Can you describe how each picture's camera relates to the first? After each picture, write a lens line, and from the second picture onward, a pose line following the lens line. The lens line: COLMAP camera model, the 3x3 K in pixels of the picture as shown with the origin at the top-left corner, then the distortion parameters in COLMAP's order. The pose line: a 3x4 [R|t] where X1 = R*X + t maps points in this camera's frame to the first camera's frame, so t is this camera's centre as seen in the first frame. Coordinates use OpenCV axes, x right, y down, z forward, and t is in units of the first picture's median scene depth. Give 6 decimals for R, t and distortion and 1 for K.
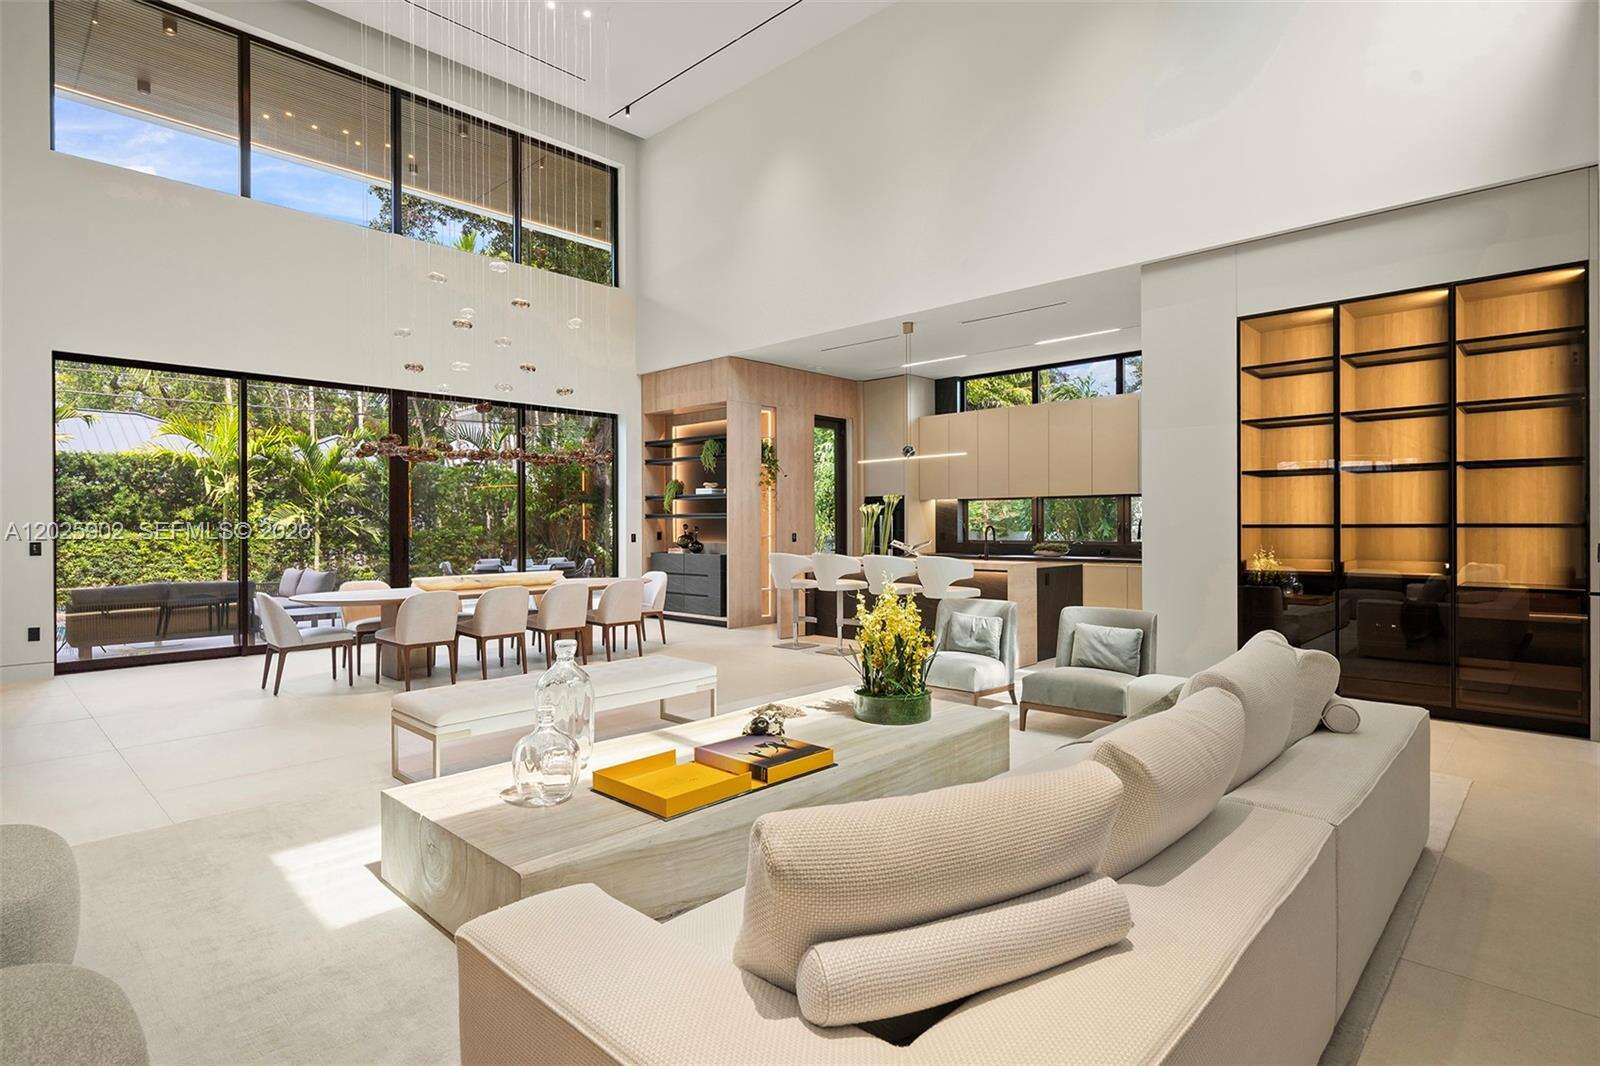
lens RADIAL K [[825.5, 0, 800.0], [0, 825.5, 533.0], [0, 0, 1]] dist [0.000847, 0.000268]
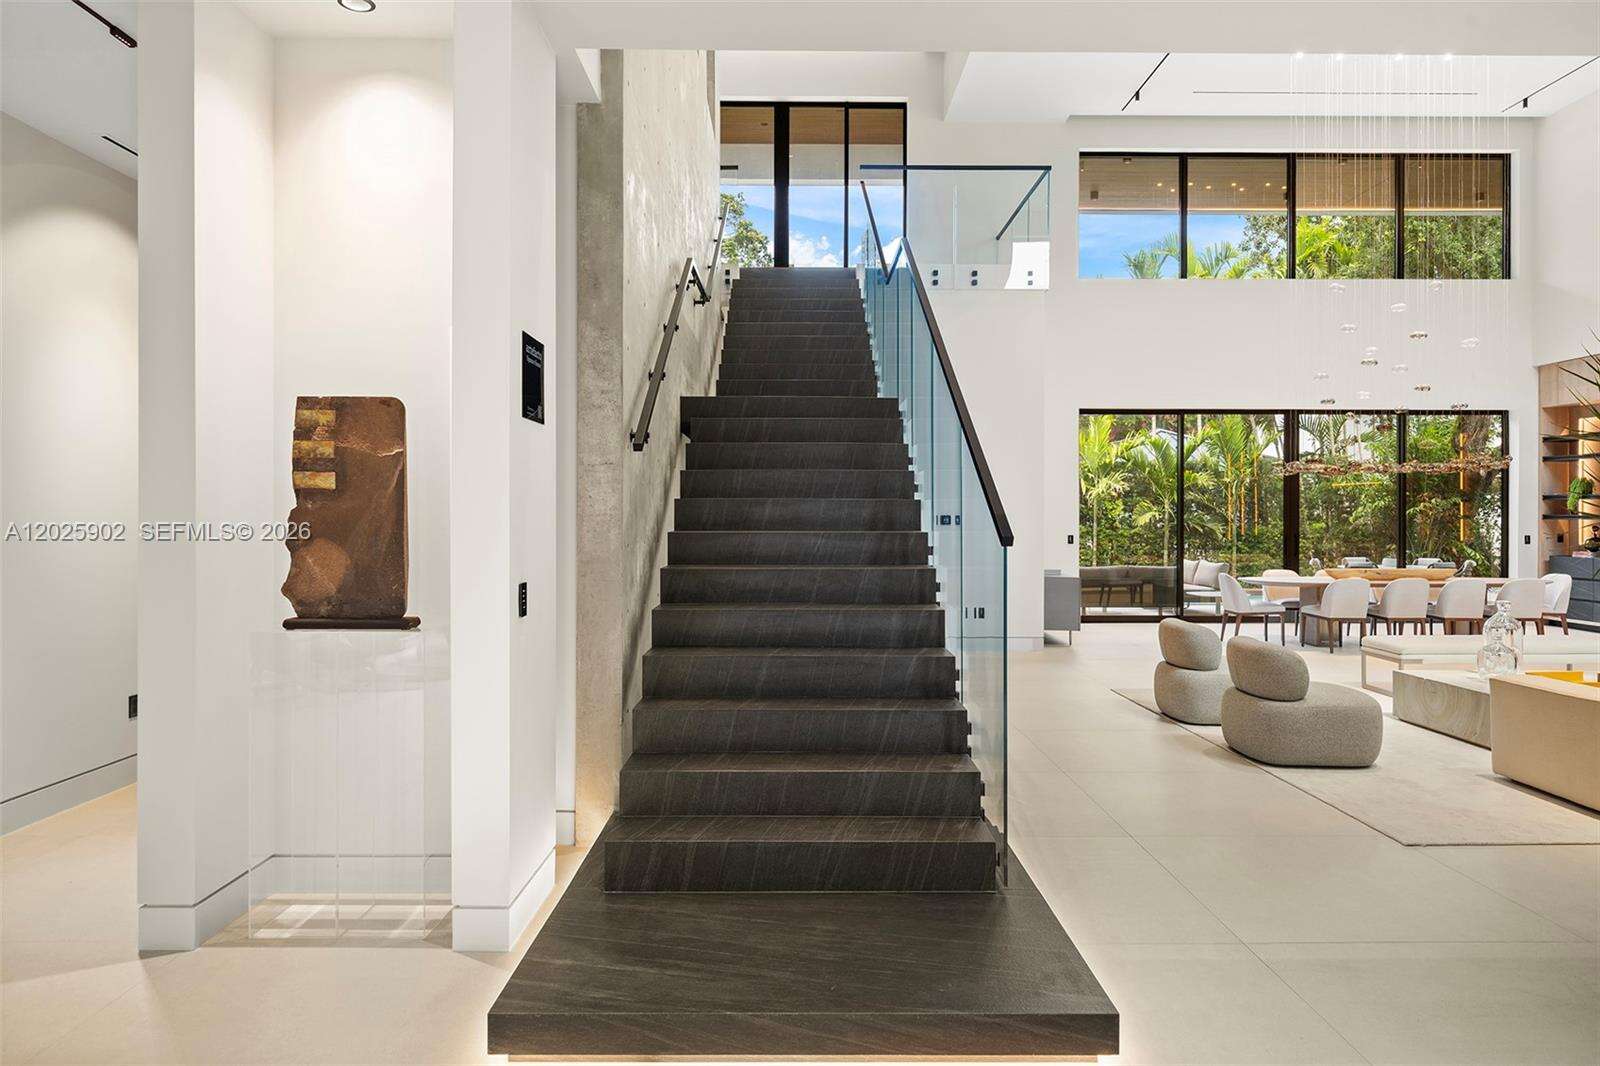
lens RADIAL K [[1031.2, 0, 802.7], [0, 1031.2, 518.8], [0, 0, 1]] dist [-0.003730, -0.000684]
pose [[0.698619, 0.005828, -0.715470, 0.063824], [-0.011774, 0.999925, -0.003352, -0.004368], [0.715397, 0.010766, 0.698635, -0.430515]]
